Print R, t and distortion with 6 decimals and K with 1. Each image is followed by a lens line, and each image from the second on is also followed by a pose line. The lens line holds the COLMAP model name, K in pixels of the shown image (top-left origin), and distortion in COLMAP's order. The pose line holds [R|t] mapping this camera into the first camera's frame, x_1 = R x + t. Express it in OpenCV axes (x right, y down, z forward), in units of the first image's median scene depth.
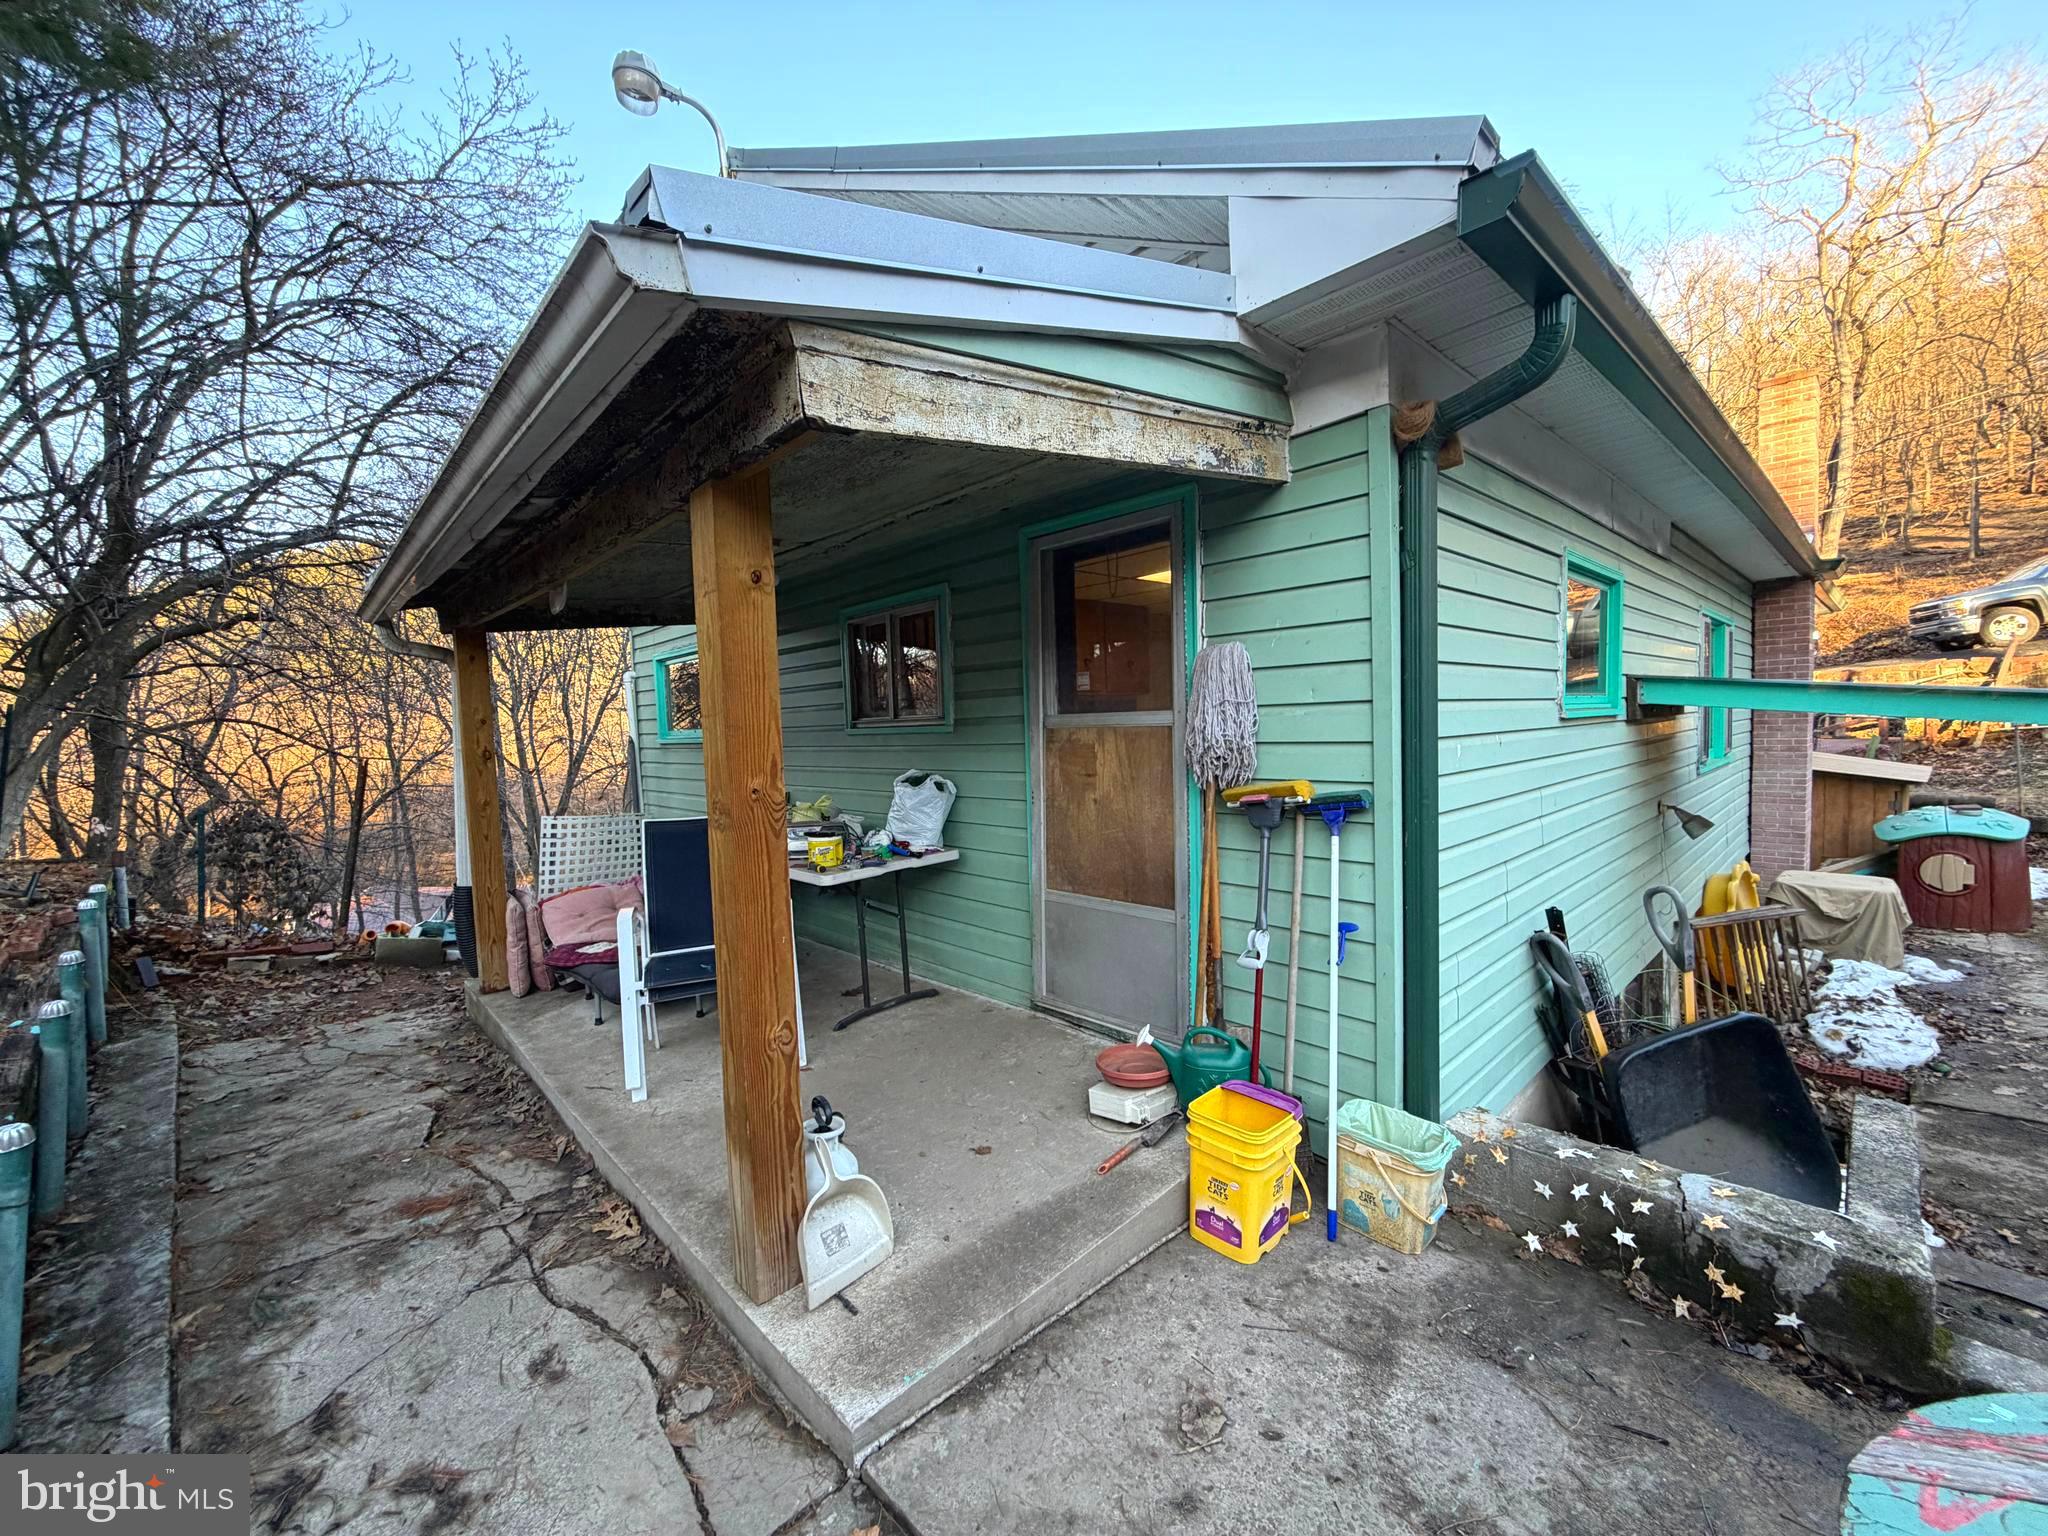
lens RADIAL K [[811.5, 0, 1013.8], [0, 811.5, 763.5], [0, 0, 1]] dist [0.000115, -0.000029]
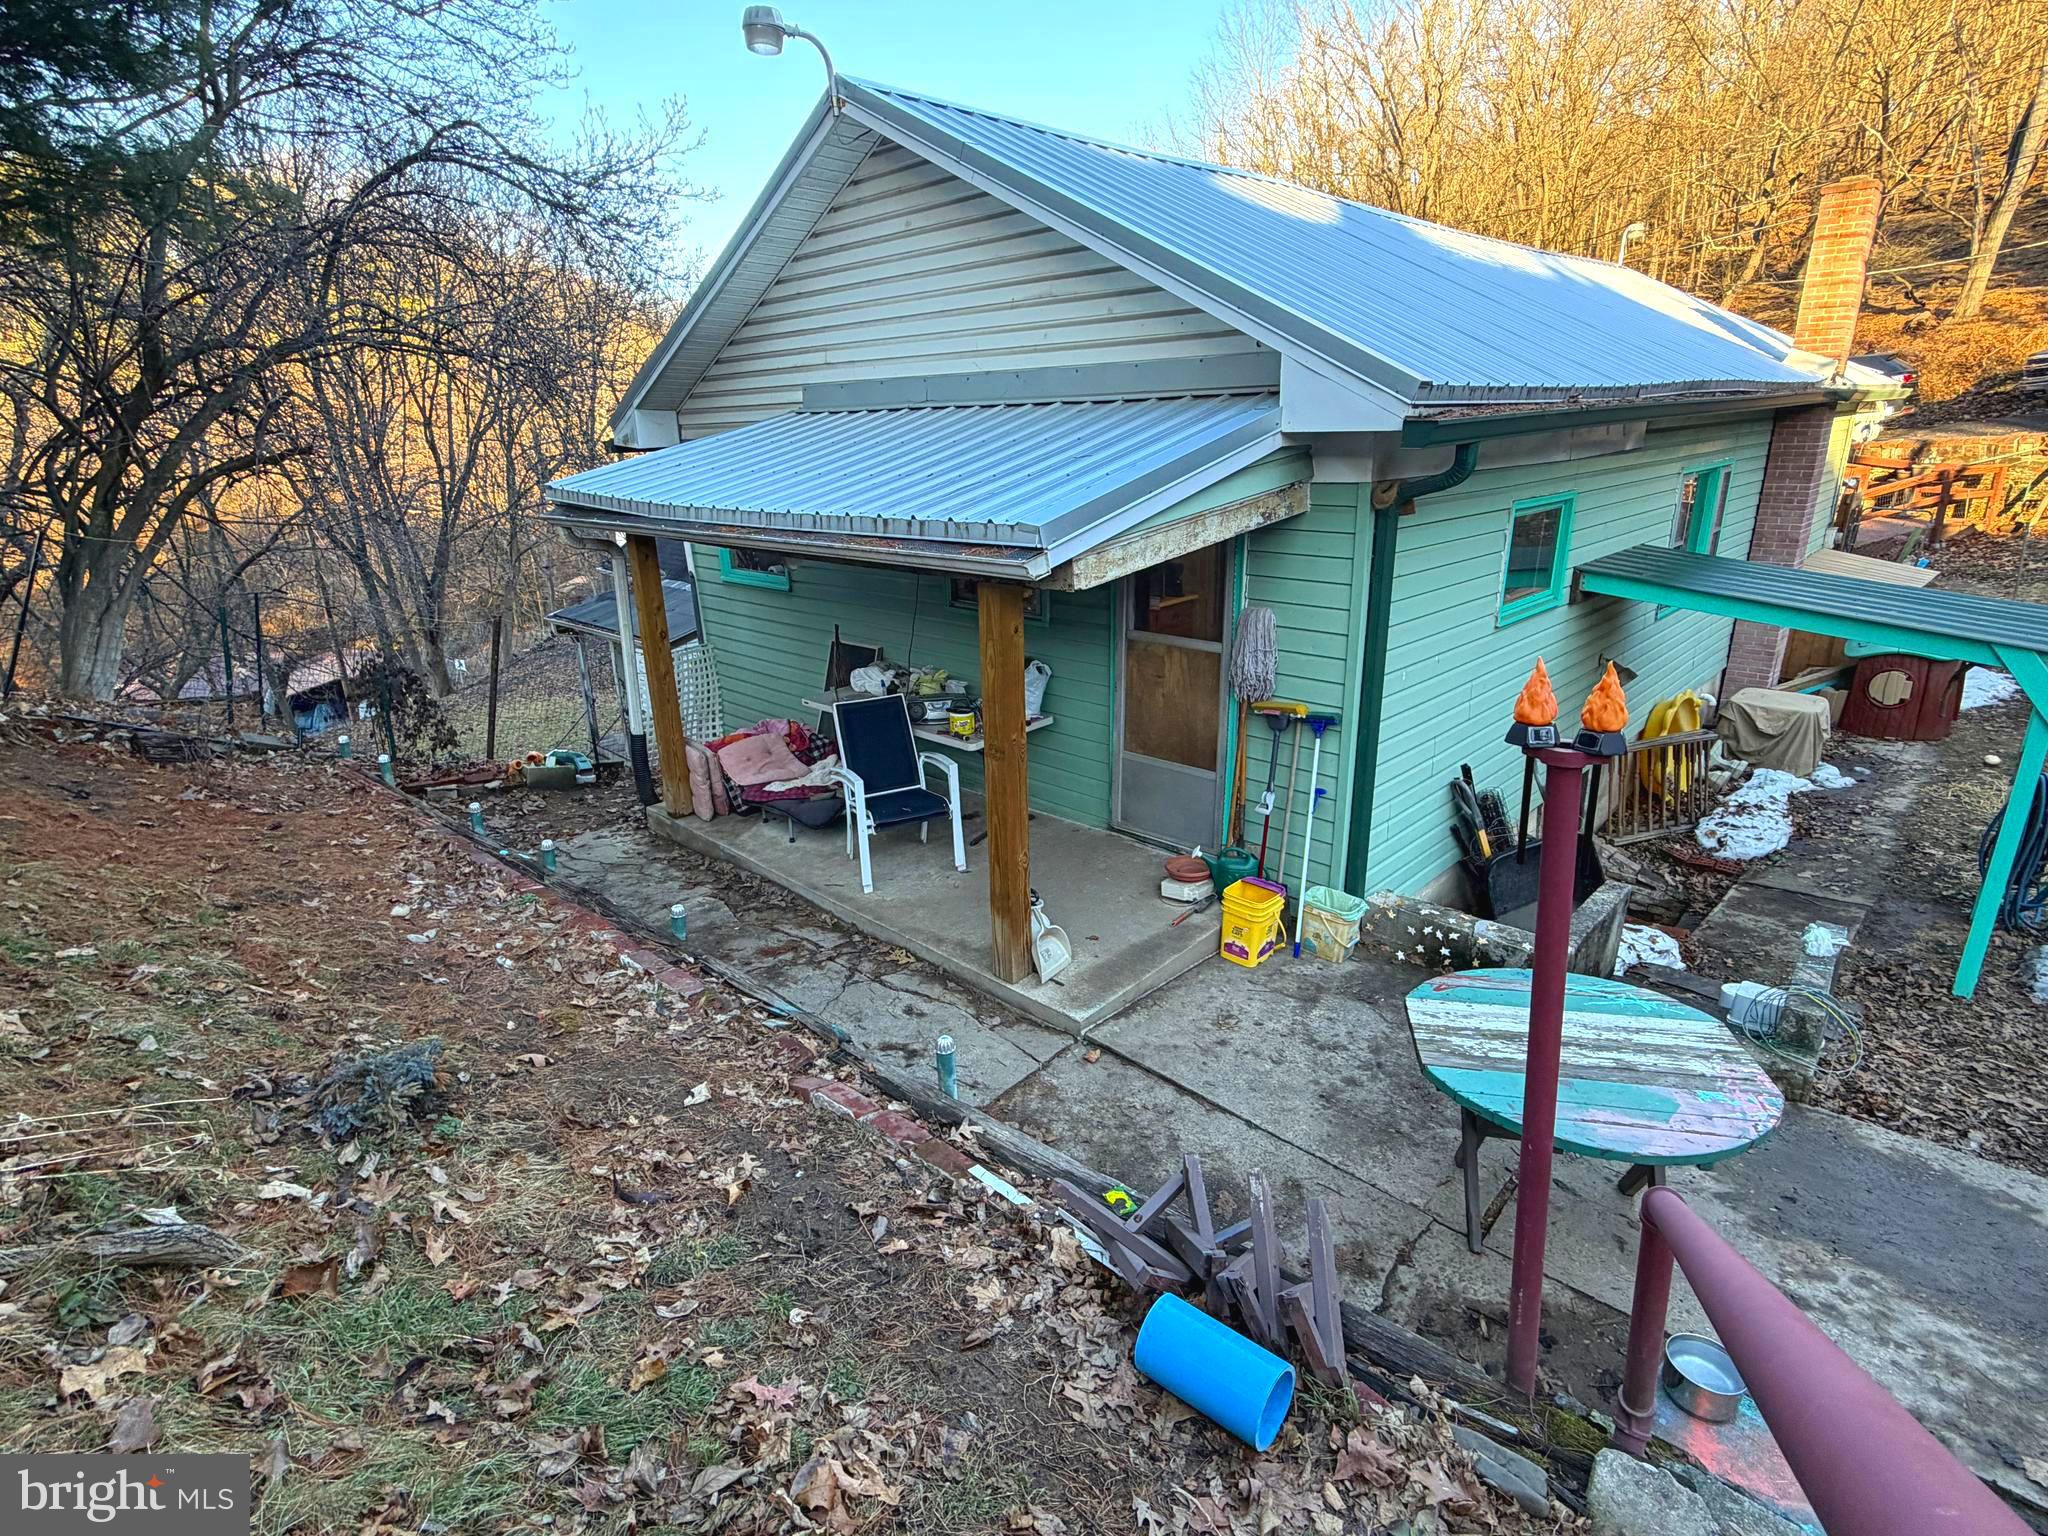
lens RADIAL K [[1030.6, 0, 1016.6], [0, 1030.6, 758.4], [0, 0, 1]] dist [0.004060, -0.000588]
pose [[0.998963, -0.006787, 0.045030, -0.307558], [-0.005264, 0.964992, 0.262228, -0.410151], [-0.045233, -0.262193, 0.963955, -0.990225]]
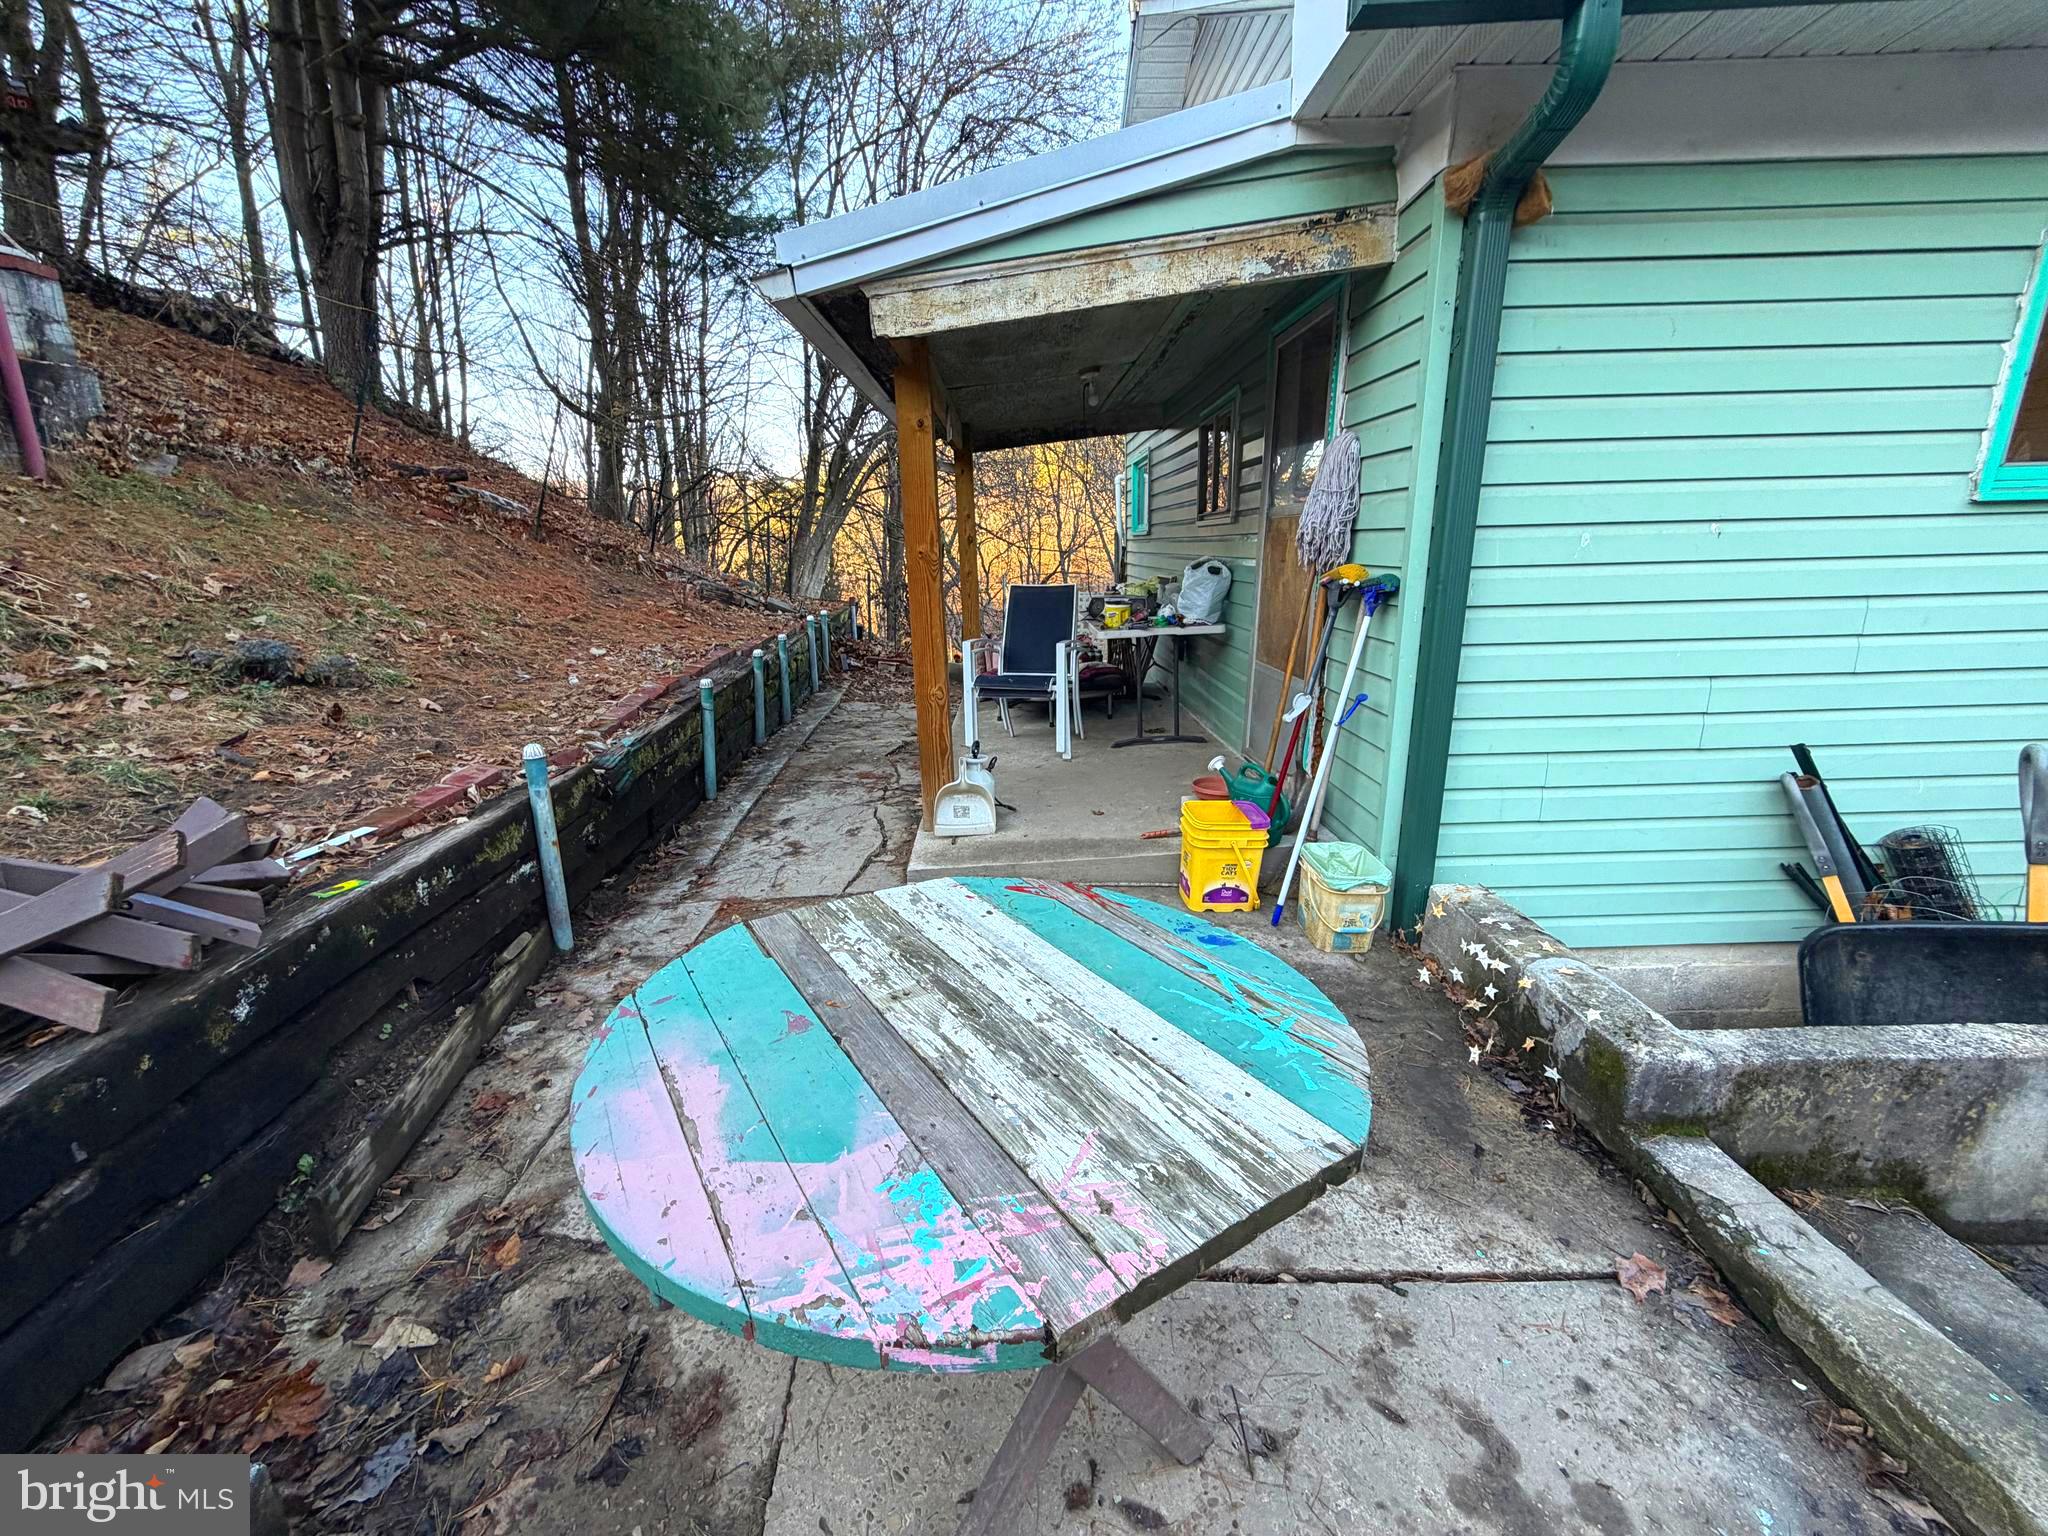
lens RADIAL K [[811.5, 0, 1017.0], [0, 811.5, 761.2], [0, 0, 1]] dist [0.000115, -0.000029]
pose [[0.740964, 0.188199, -0.644635, 0.770871], [-0.030991, 0.968488, 0.247125, 0.021430], [0.670830, -0.163132, 0.723447, -0.154383]]
